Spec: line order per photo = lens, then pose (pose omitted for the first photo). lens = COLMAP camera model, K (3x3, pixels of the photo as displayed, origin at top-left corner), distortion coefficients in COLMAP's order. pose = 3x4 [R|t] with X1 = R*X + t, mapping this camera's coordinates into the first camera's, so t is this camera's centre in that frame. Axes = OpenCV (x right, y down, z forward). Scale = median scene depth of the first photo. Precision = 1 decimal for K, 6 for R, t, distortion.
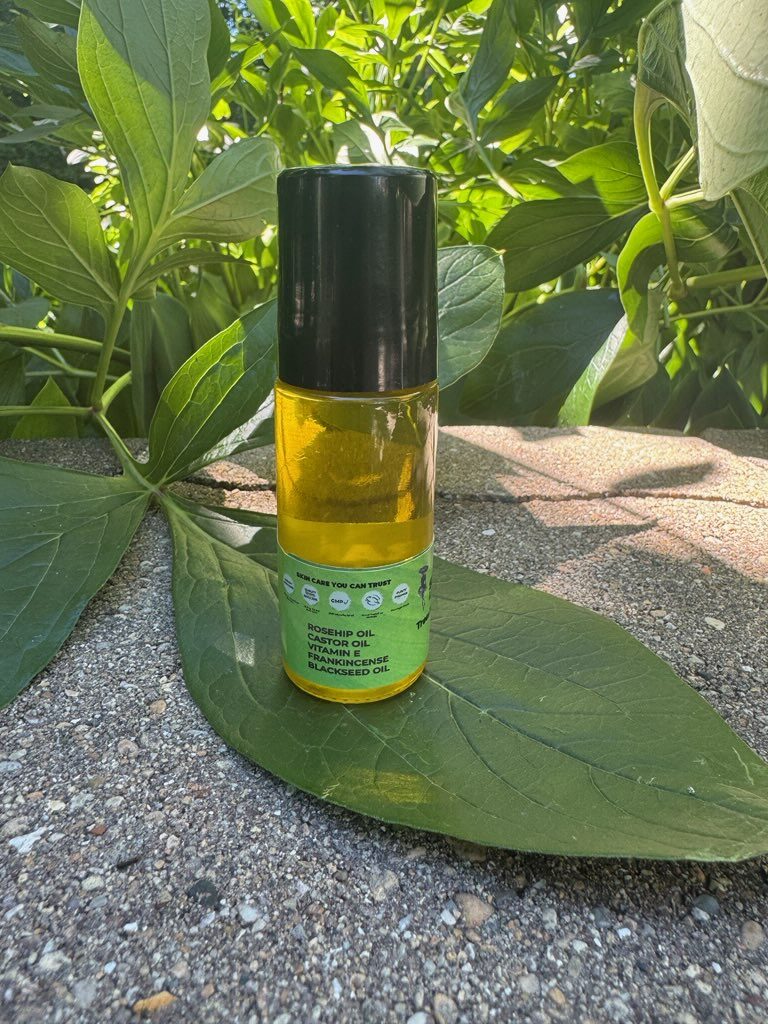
lens RADIAL K [[729.9, 0, 379.7], [0, 729.9, 426.3], [0, 0, 1]] dist [-0.006325, 0.001017]
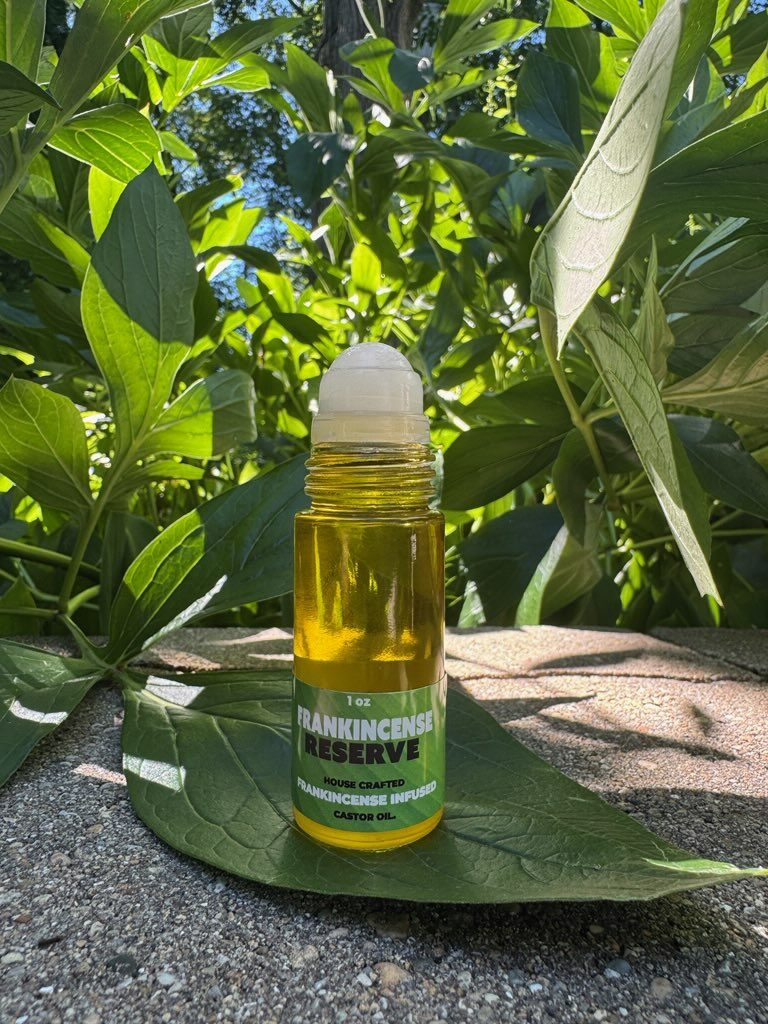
lens RADIAL K [[729.2, 0, 380.9], [0, 729.2, 458.2], [0, 0, 1]] dist [-0.007695, 0.003307]
pose [[0.999405, -0.003054, 0.034347, 0.081121], [0.013224, 0.953854, -0.299980, 0.274182], [-0.031846, 0.300256, 0.953327, -0.177644]]
